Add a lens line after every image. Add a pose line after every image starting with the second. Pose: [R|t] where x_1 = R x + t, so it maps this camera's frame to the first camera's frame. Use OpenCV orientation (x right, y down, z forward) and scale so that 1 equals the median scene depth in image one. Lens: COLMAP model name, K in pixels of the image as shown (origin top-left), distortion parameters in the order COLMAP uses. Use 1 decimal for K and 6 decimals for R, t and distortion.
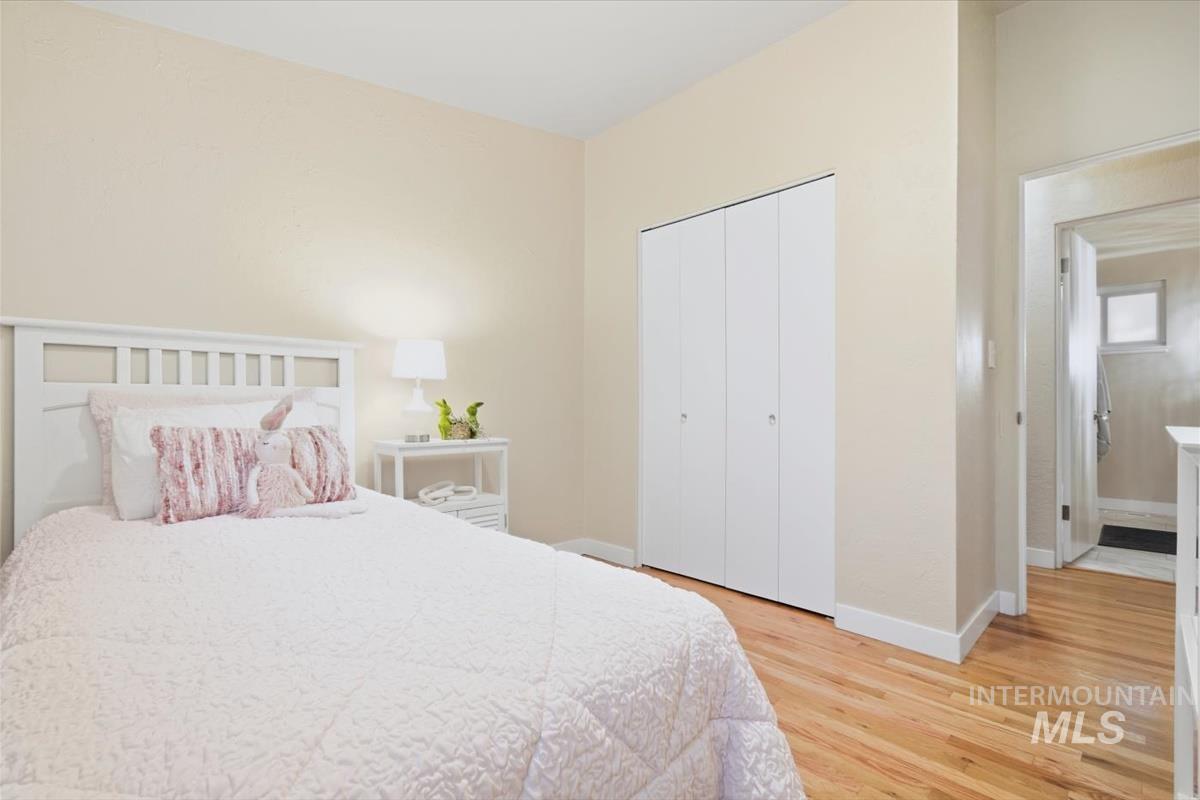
lens RADIAL K [[538.2, 0, 599.1], [0, 538.2, 403.5], [0, 0, 1]] dist [-0.027027, 0.022643]
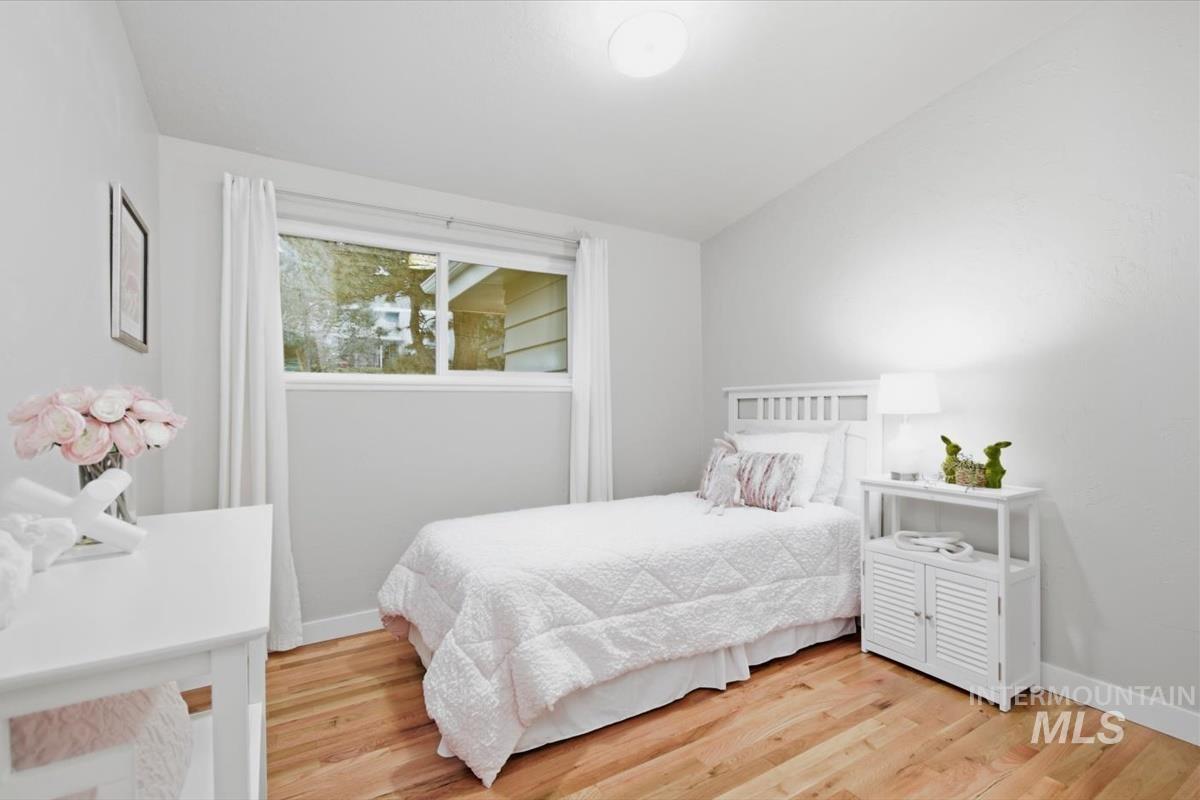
lens RADIAL K [[538.2, 0, 599.1], [0, 538.2, 403.5], [0, 0, 1]] dist [-0.027027, 0.022643]
pose [[-0.242794, -0.008603, -0.970040, 0.711537], [0.005352, 0.999934, -0.010208, -0.056888], [0.970063, -0.007670, -0.242732, 0.703952]]
